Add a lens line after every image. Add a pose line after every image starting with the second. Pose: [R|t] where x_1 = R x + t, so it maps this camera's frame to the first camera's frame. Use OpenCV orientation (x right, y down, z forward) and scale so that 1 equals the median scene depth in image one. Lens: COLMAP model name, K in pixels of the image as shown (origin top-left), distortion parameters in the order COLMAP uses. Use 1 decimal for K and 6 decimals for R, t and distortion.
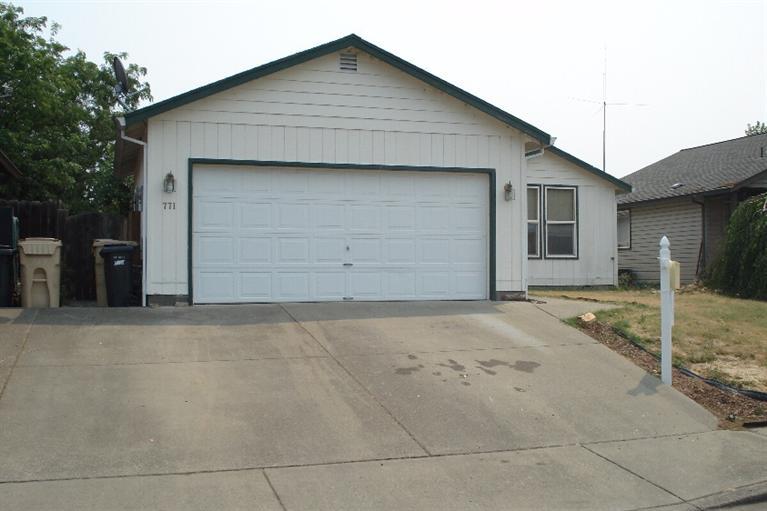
lens RADIAL K [[852.8, 0, 383.5], [0, 852.8, 255.5], [0, 0, 1]] dist [-0.106468, -0.027245]
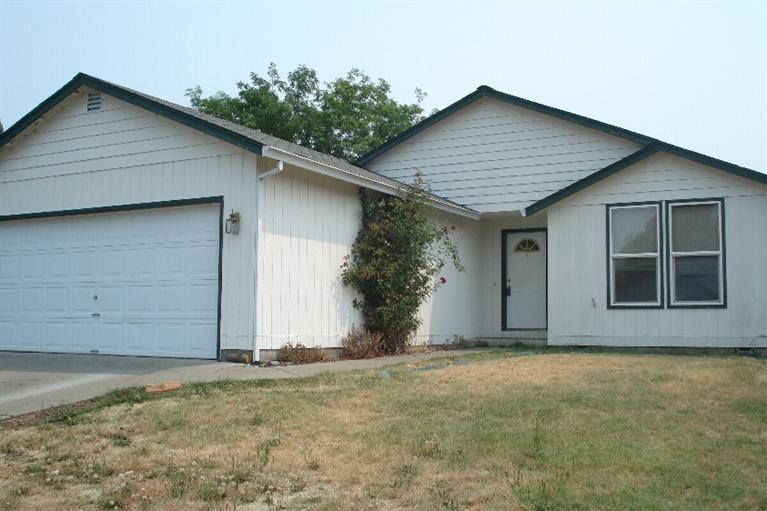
lens RADIAL K [[852.8, 0, 383.5], [0, 852.8, 255.5], [0, 0, 1]] dist [-0.106468, -0.027245]
pose [[0.699469, -0.053349, -0.712669, 0.517491], [0.006667, 0.997654, -0.068139, 0.006596], [0.714632, 0.042909, 0.698183, 0.355242]]
